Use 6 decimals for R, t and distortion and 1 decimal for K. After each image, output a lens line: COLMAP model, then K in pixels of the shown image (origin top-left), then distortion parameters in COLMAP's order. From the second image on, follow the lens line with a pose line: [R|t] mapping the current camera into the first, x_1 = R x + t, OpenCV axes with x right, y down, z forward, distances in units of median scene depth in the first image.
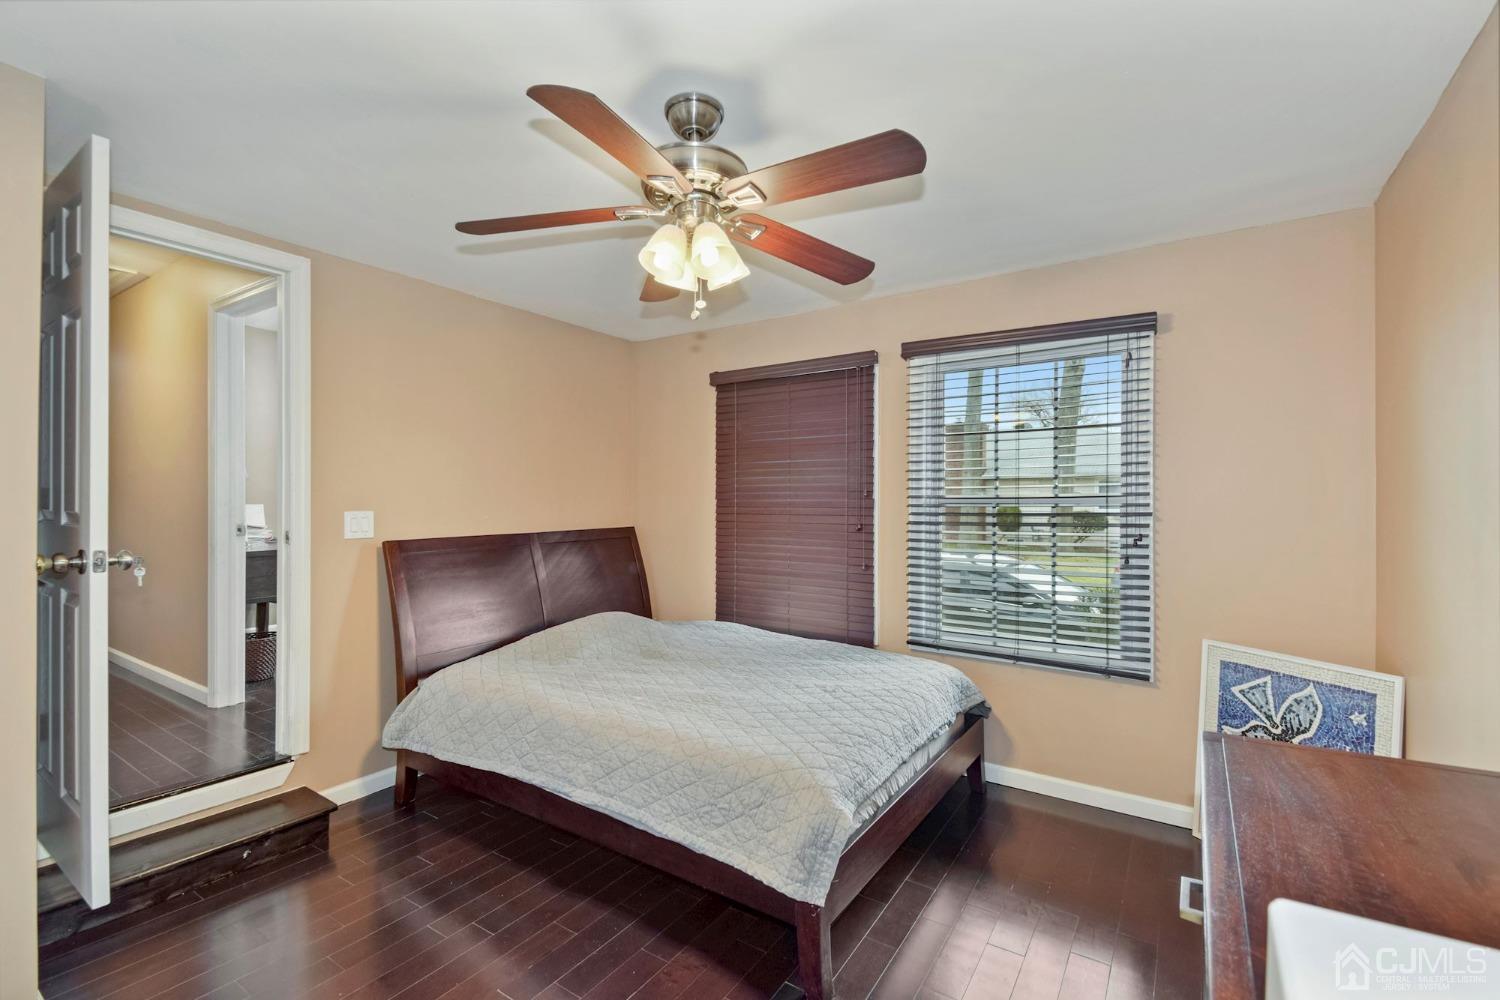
lens RADIAL K [[659.1, 0, 750.4], [0, 659.1, 492.0], [0, 0, 1]] dist [0.002430, -0.000356]
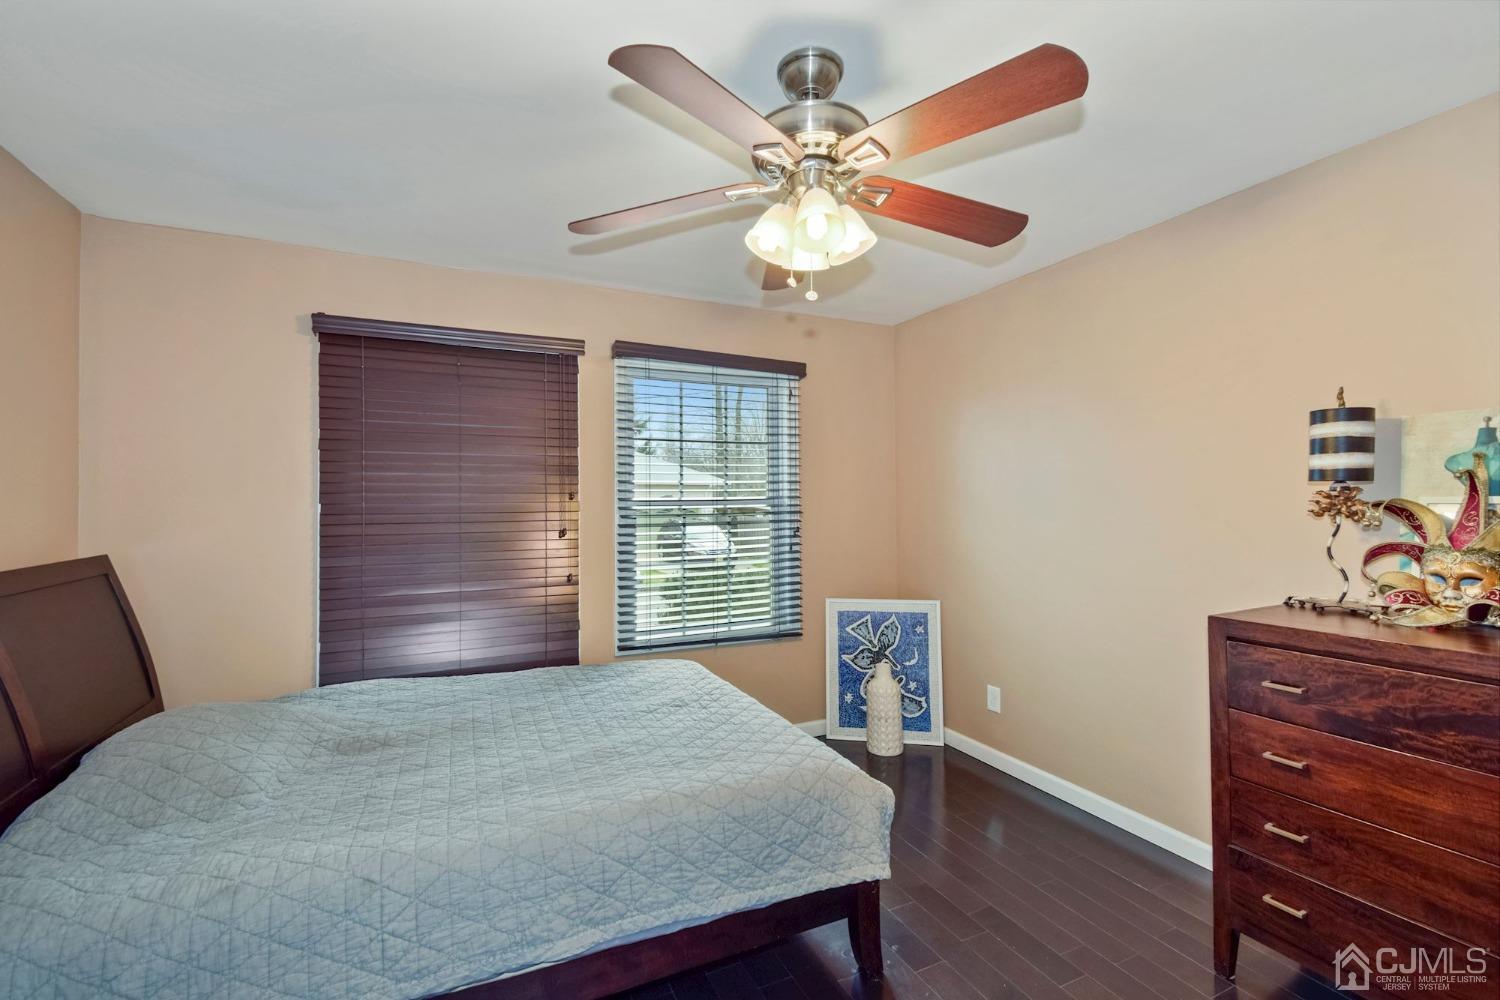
lens RADIAL K [[659.1, 0, 744.3], [0, 659.1, 495.8], [0, 0, 1]] dist [0.002430, -0.000356]
pose [[0.506897, 0.003532, 0.861999, -0.653995], [-0.004642, 0.999988, -0.001367, 0.003229], [-0.861994, -0.003309, 0.506908, 0.448152]]
